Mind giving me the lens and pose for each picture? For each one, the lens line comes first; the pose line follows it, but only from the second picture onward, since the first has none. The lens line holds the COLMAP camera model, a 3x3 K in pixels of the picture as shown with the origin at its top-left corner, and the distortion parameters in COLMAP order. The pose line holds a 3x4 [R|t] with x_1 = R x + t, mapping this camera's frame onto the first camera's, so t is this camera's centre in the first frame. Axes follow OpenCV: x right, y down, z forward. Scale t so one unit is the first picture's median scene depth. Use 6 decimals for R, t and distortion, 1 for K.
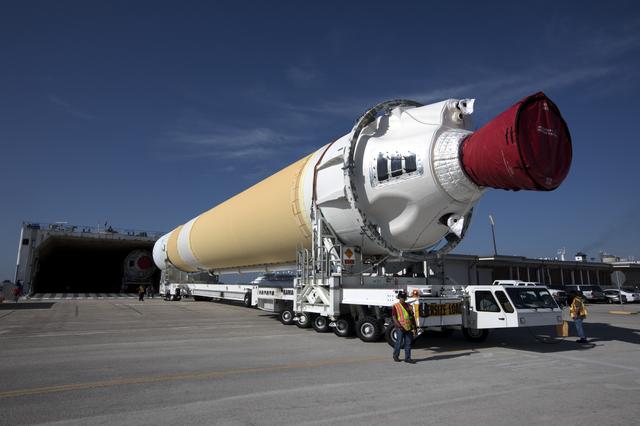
lens RADIAL K [[389.6, 0, 318.2], [0, 389.6, 210.8], [0, 0, 1]] dist [-0.000252, -0.001342]
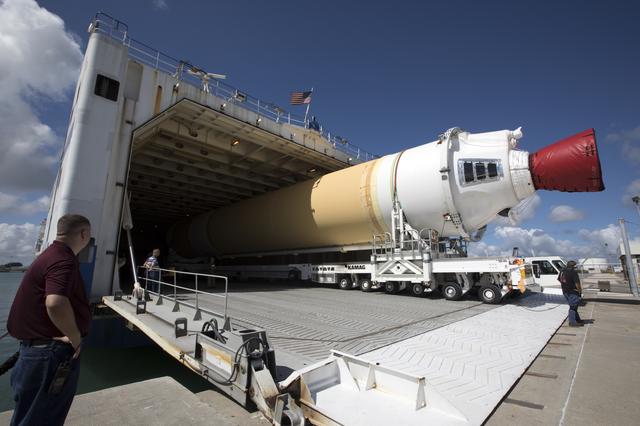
lens RADIAL K [[266.3, 0, 322.1], [0, 266.3, 217.8], [0, 0, 1]] dist [0.000585, 0.000083]
pose [[0.951873, 0.043129, 0.303444, -0.574976], [-0.041936, 0.999066, -0.010449, 0.075523], [-0.303611, -0.002779, 0.952792, 0.248341]]
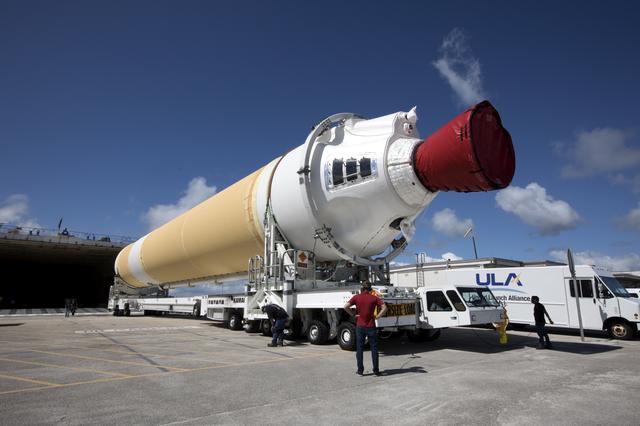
lens RADIAL K [[329.2, 0, 315.2], [0, 329.2, 217.0], [0, 0, 1]] dist [-0.015855, 0.001957]
pose [[0.987553, 0.024571, 0.155357, -0.023583], [-0.014437, 0.997713, -0.066027, 0.060963], [-0.156624, 0.062962, 0.985649, 0.154754]]
